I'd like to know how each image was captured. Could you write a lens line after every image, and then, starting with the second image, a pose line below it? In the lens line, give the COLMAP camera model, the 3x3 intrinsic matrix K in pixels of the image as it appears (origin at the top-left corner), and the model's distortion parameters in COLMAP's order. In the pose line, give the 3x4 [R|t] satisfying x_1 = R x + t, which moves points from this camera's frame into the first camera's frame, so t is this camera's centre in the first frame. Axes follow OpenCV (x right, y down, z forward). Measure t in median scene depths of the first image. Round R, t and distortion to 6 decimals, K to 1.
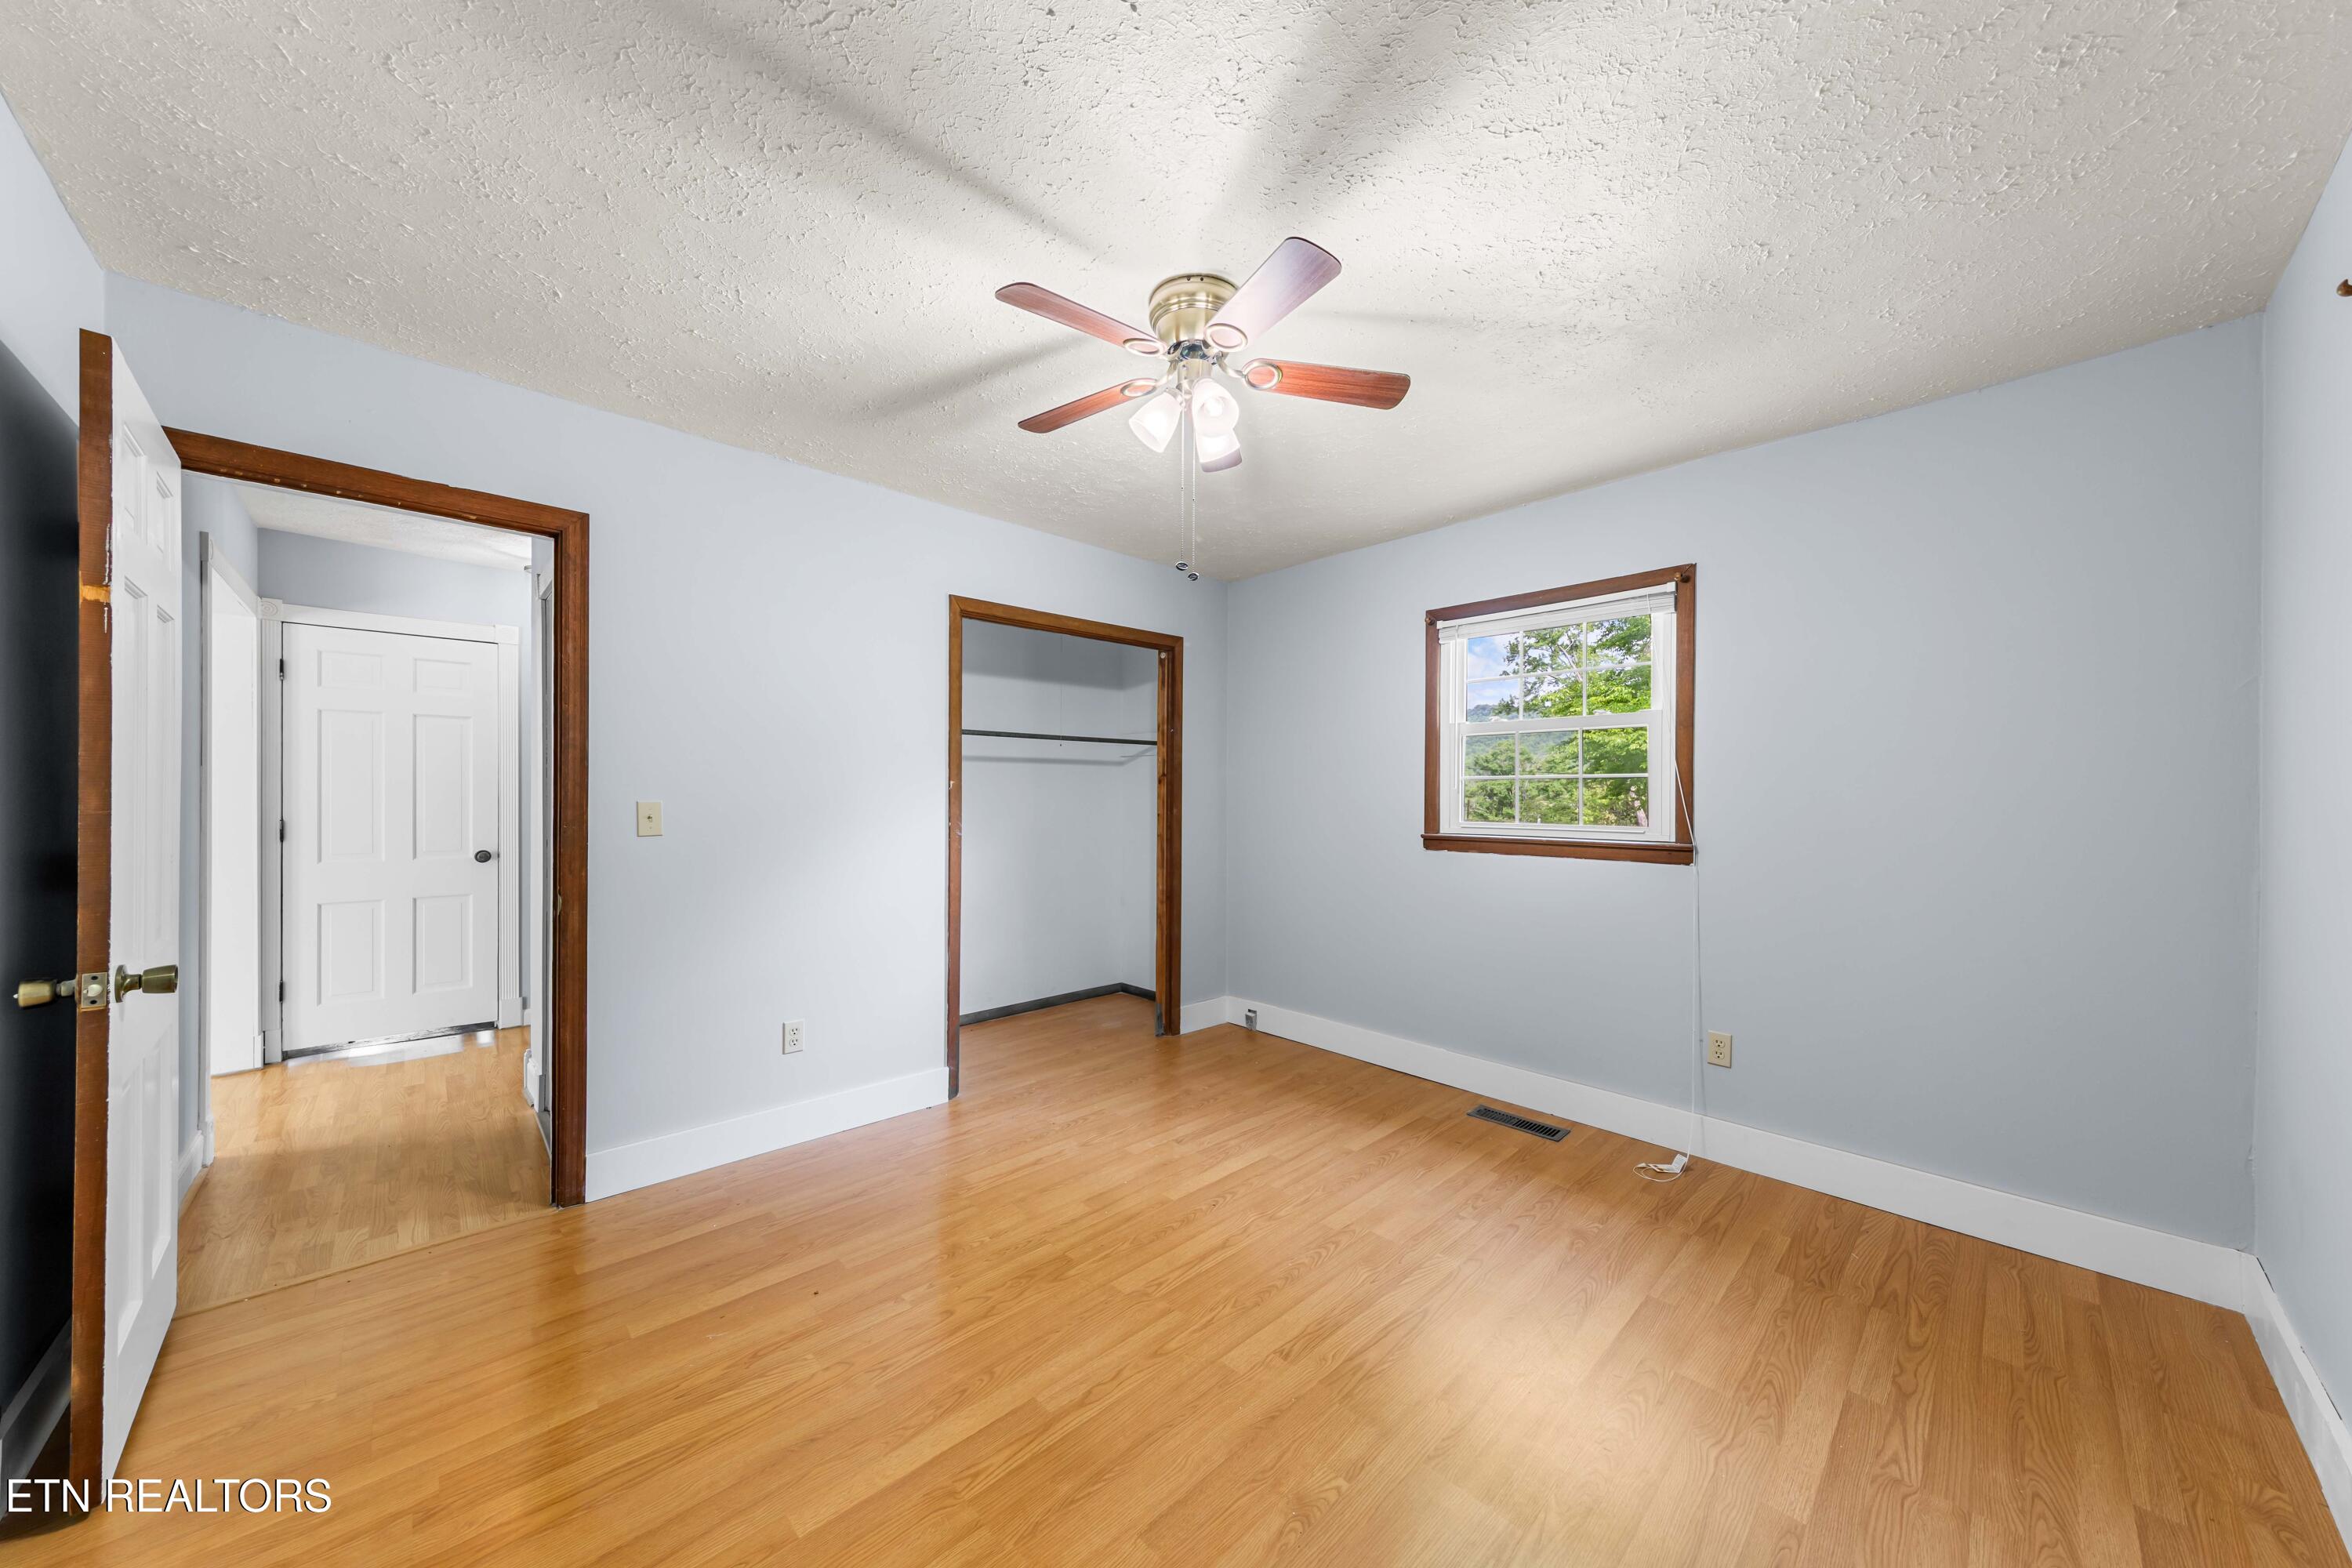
lens RADIAL K [[809.3, 0, 1173.9], [0, 809.3, 790.5], [0, 0, 1]] dist [0.007463, -0.000114]
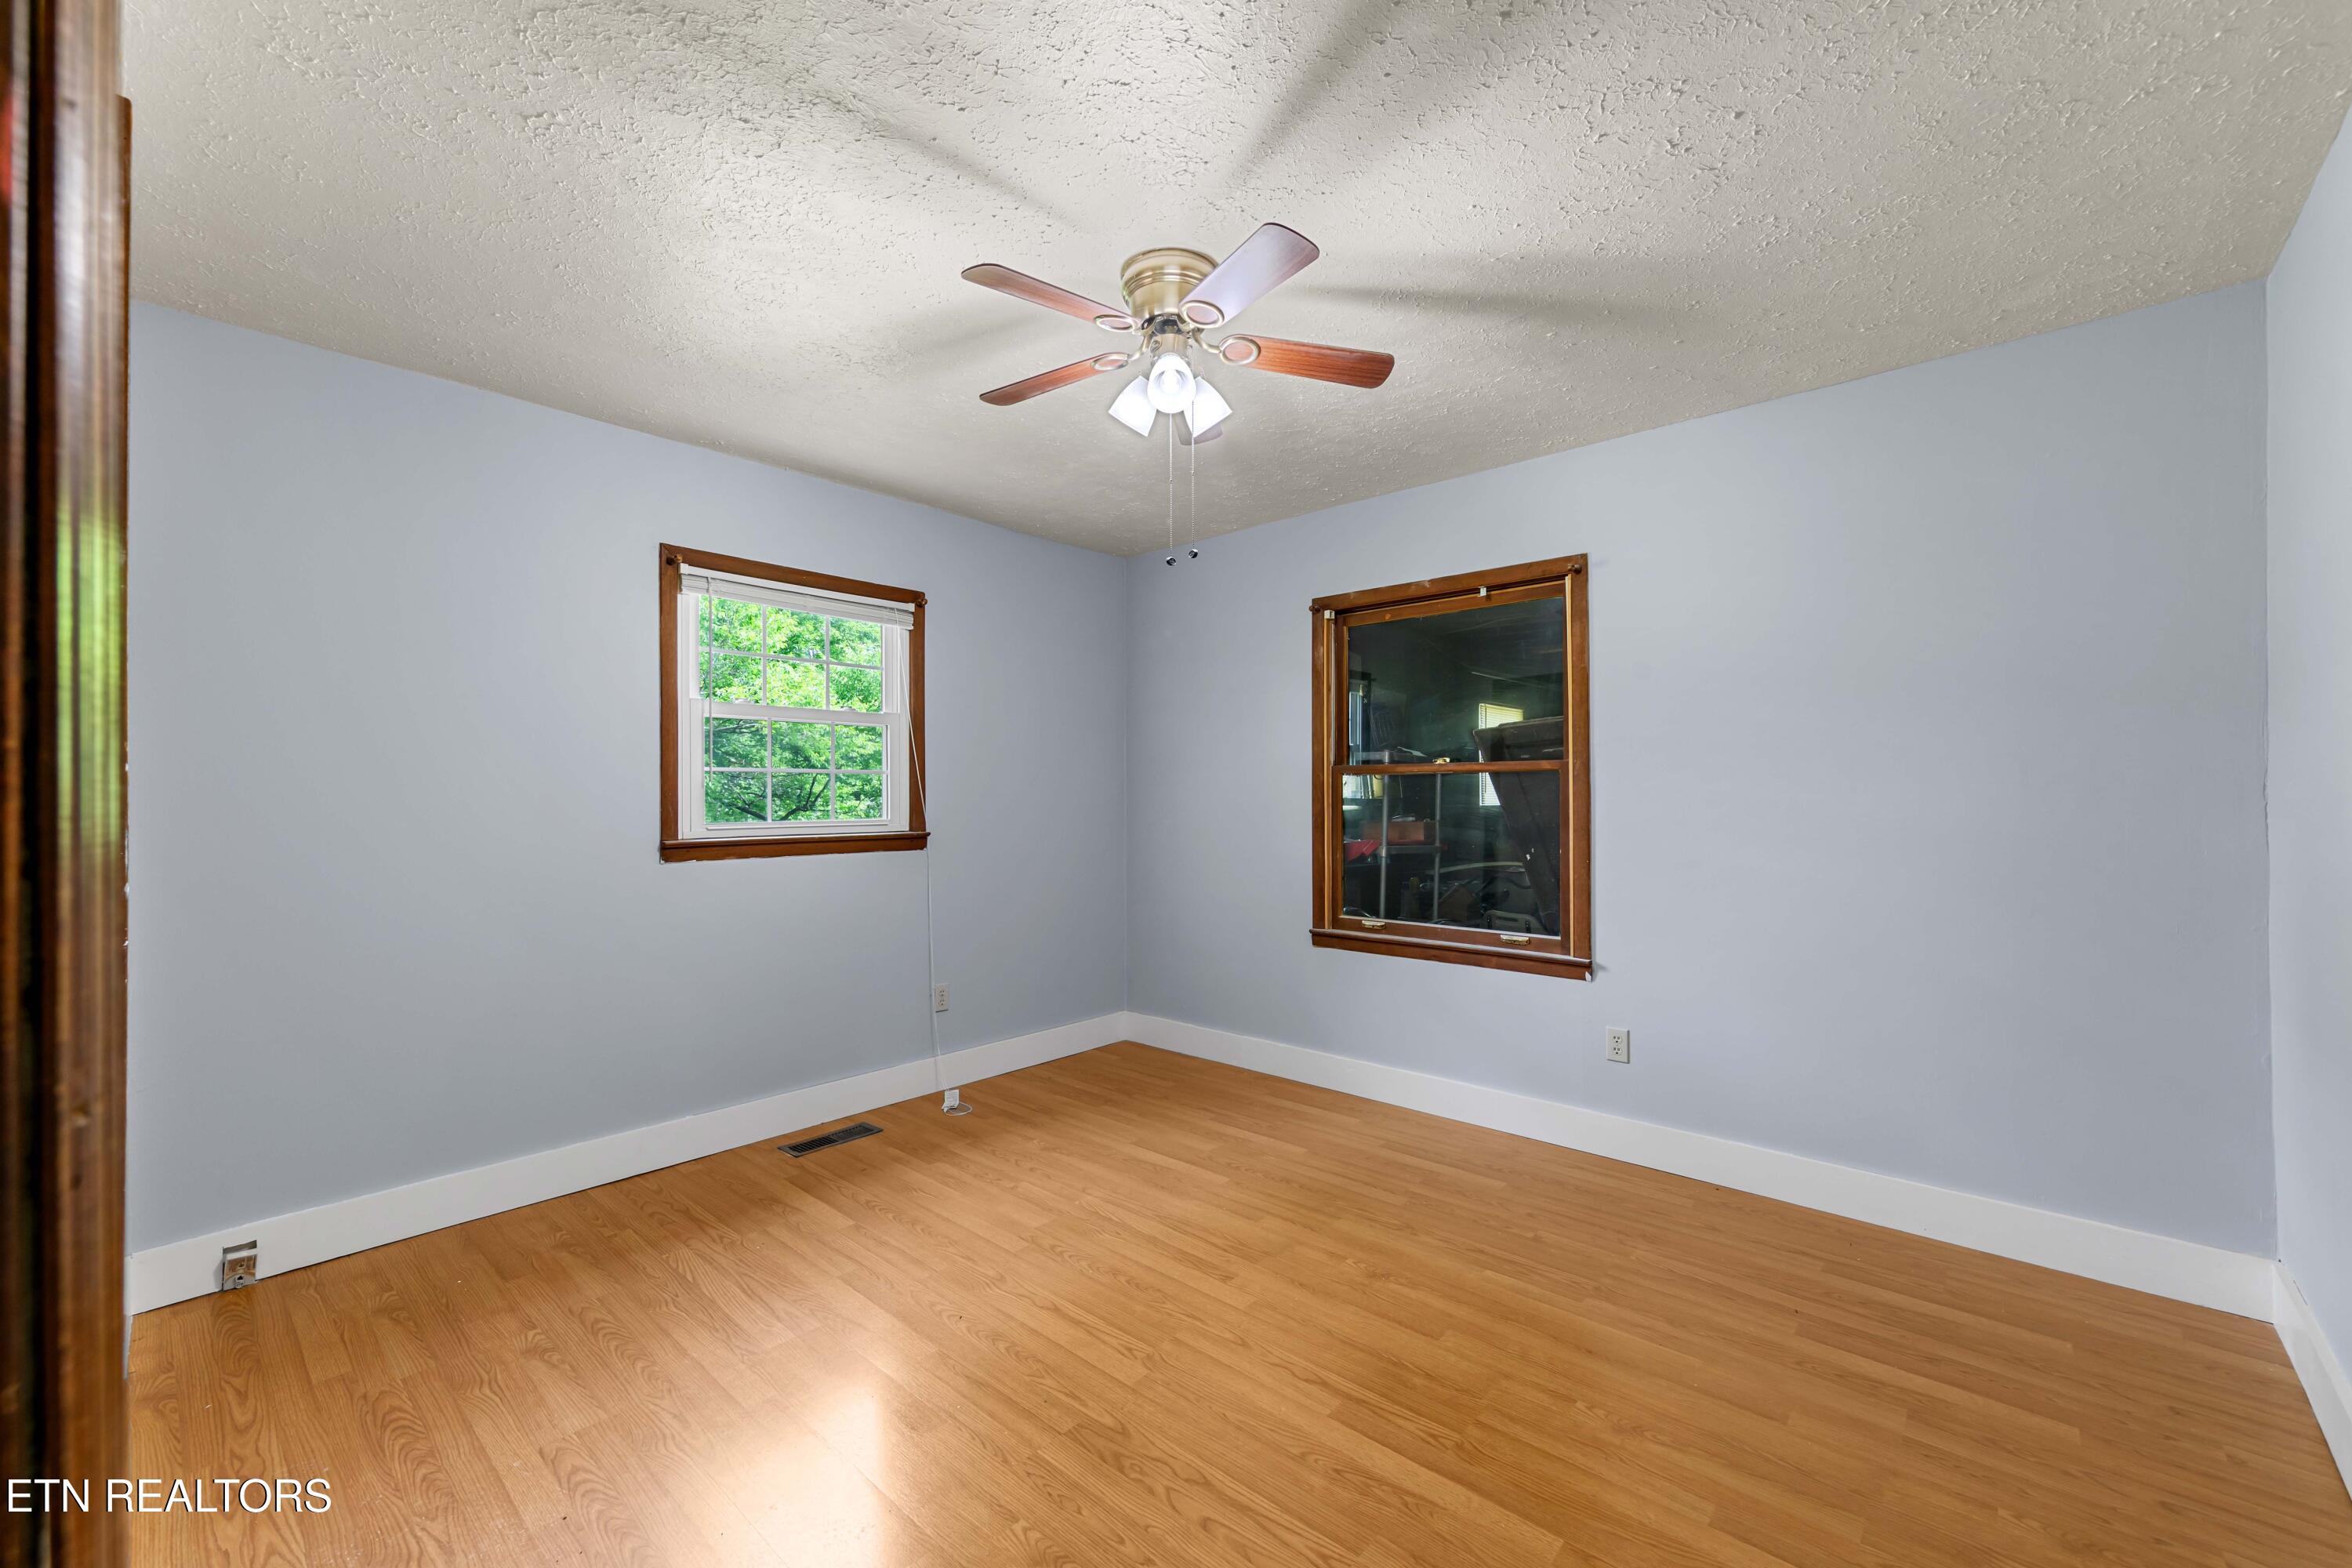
lens RADIAL K [[942.2, 0, 1173.0], [0, 942.2, 790.6], [0, 0, 1]] dist [-0.001725, -0.000161]
pose [[-0.084053, -0.001144, 0.996461, -0.758825], [-0.001707, 0.999998, 0.001004, 0.005789], [-0.996460, -0.001616, -0.084054, 0.767522]]
